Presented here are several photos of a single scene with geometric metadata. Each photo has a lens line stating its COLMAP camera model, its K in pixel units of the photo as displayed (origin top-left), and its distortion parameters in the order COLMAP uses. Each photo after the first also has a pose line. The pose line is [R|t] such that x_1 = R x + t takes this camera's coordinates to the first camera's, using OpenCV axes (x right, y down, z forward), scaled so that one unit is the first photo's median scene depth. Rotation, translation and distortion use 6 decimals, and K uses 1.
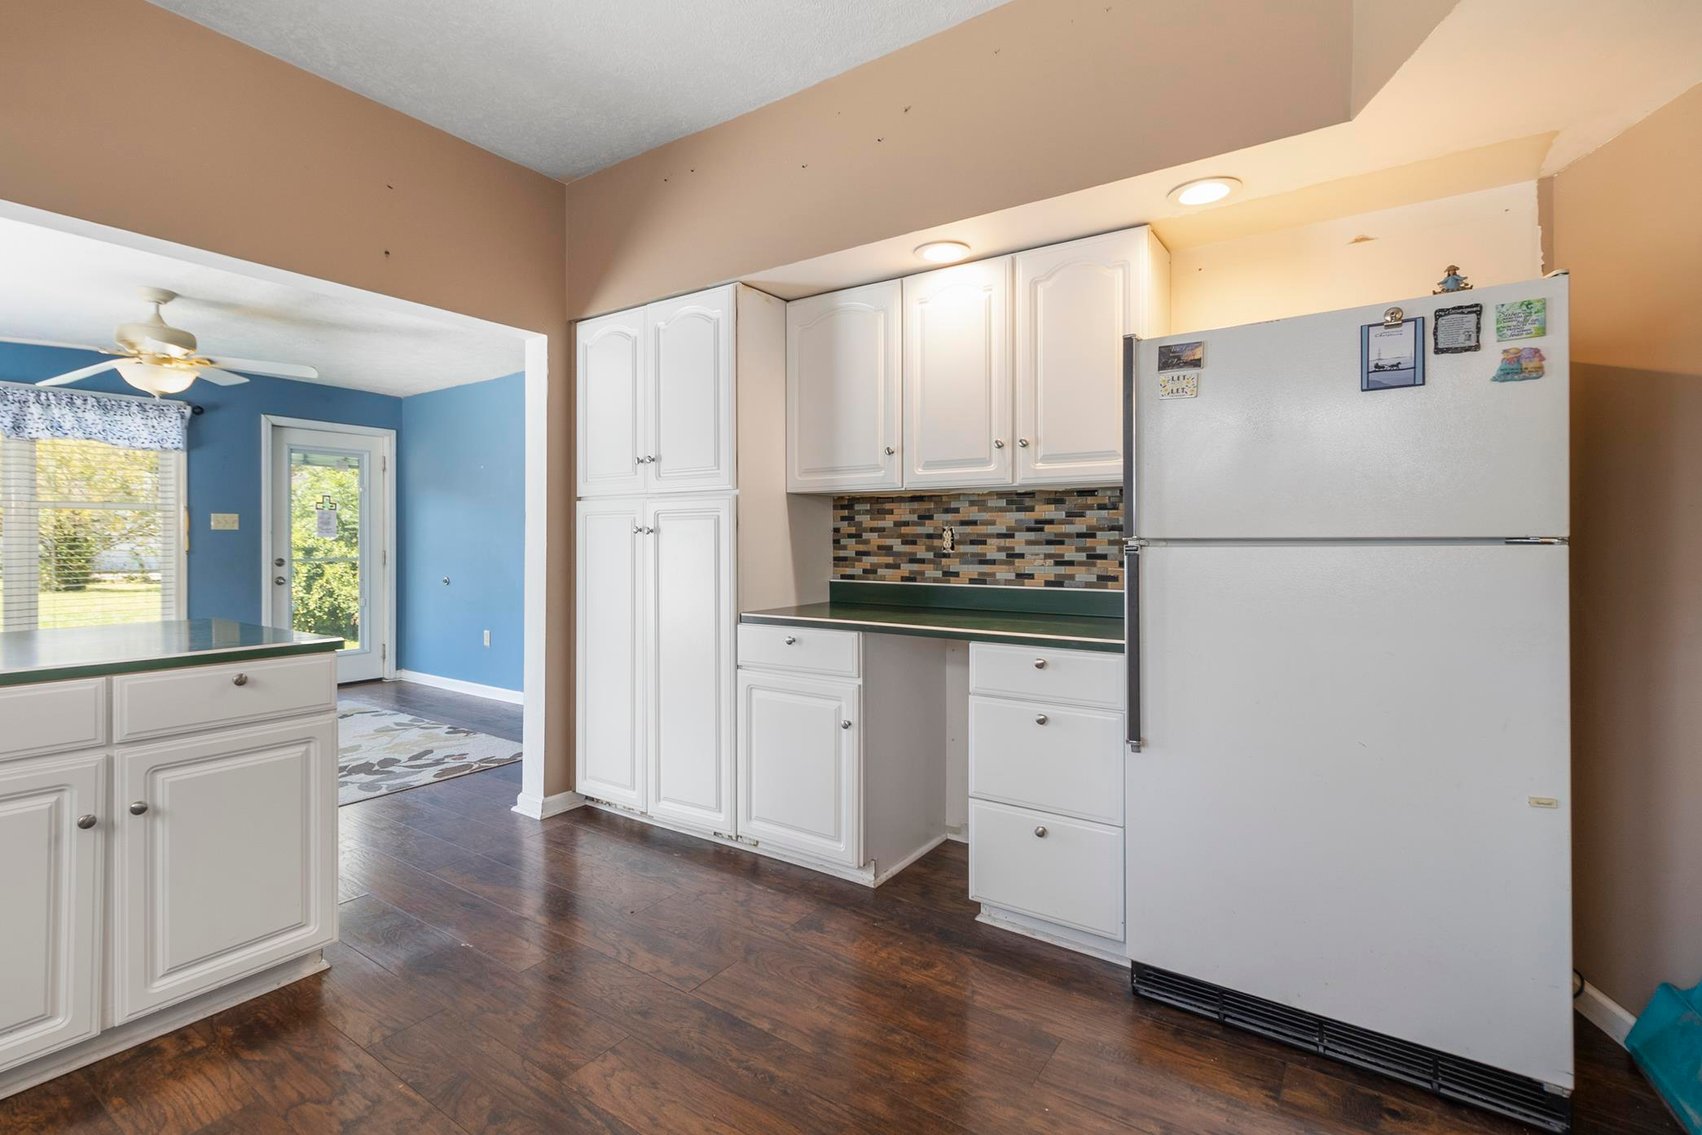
lens RADIAL K [[801.2, 0, 852.4], [0, 801.2, 537.8], [0, 0, 1]] dist [0.002363, 0.002311]
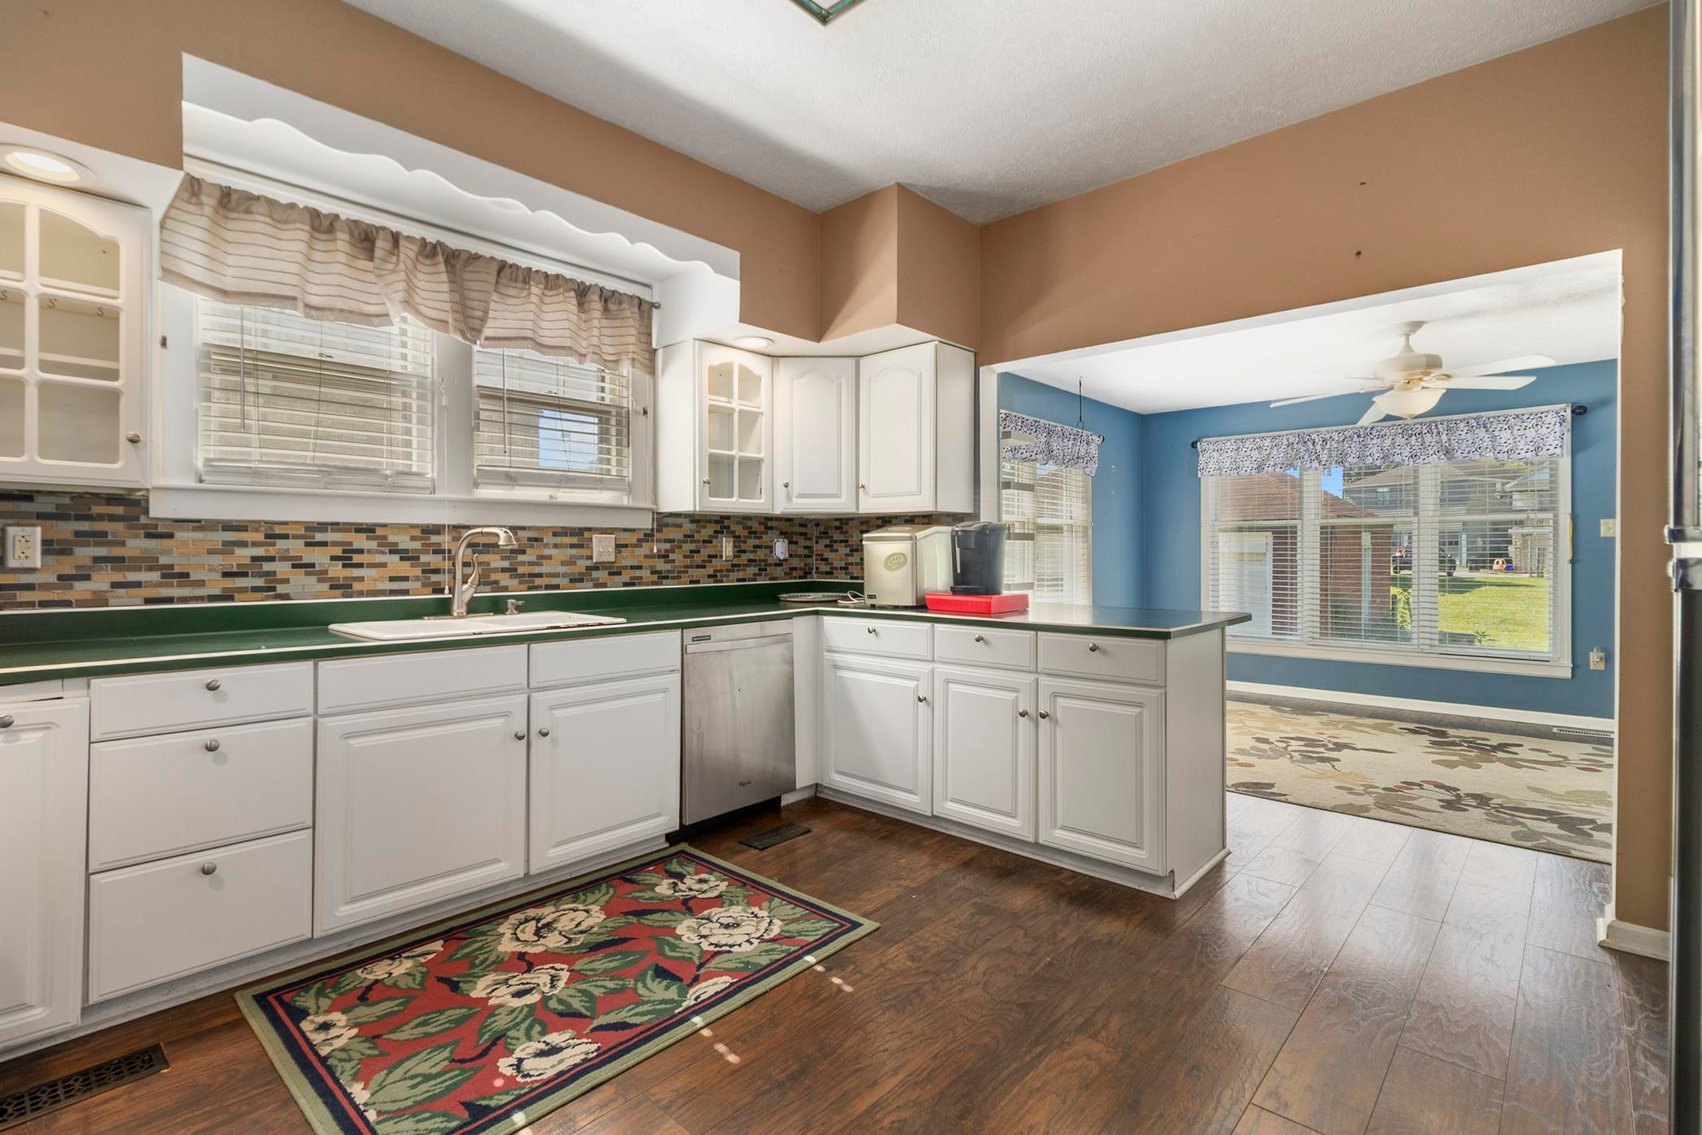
lens RADIAL K [[801.2, 0, 818.1], [0, 801.2, 550.8], [0, 0, 1]] dist [0.002363, 0.002311]
pose [[-0.152268, -0.000589, -0.988339, 0.355912], [0.006720, 0.999976, -0.001631, 0.001775], [0.988316, -0.006890, -0.152260, 0.365135]]
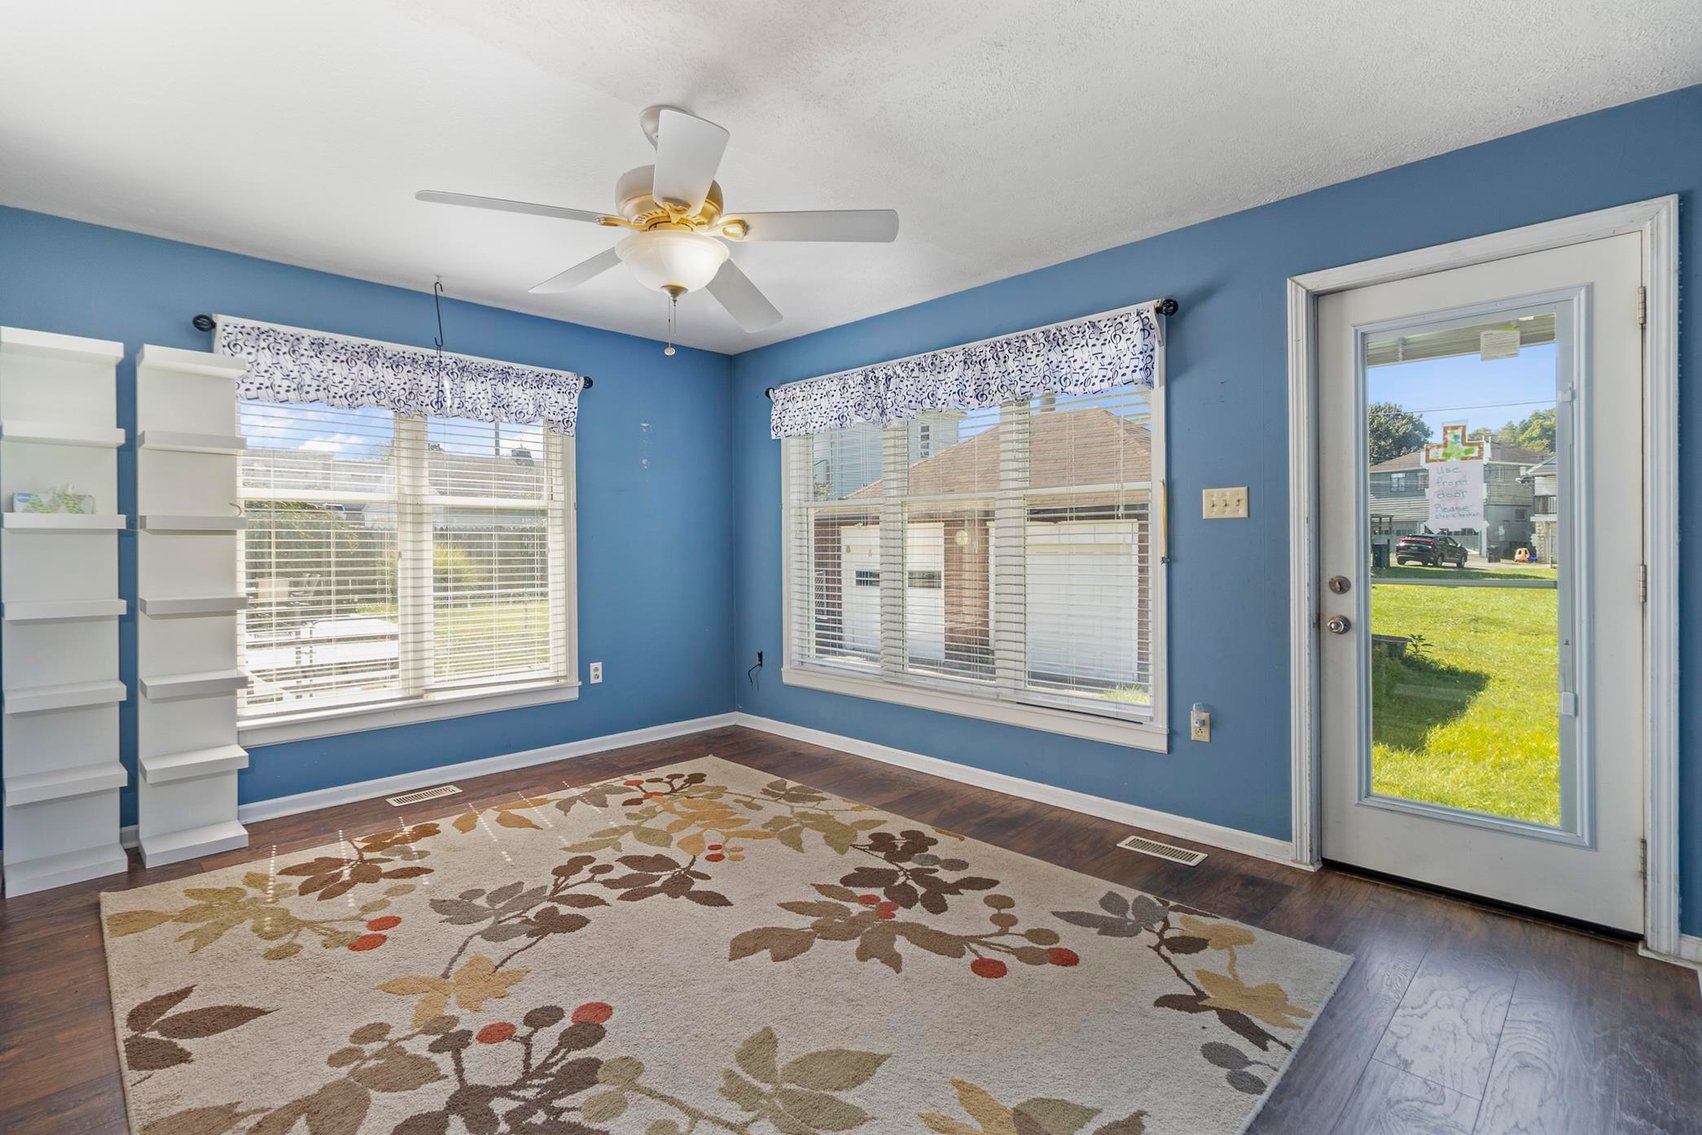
lens RADIAL K [[801.2, 0, 803.8], [0, 801.2, 546.2], [0, 0, 1]] dist [0.002363, 0.002311]
pose [[-0.194951, 0.004137, -0.980804, -0.301346], [0.011375, 0.999933, 0.001957, 0.006304], [0.980747, -0.010775, -0.194986, 1.208938]]
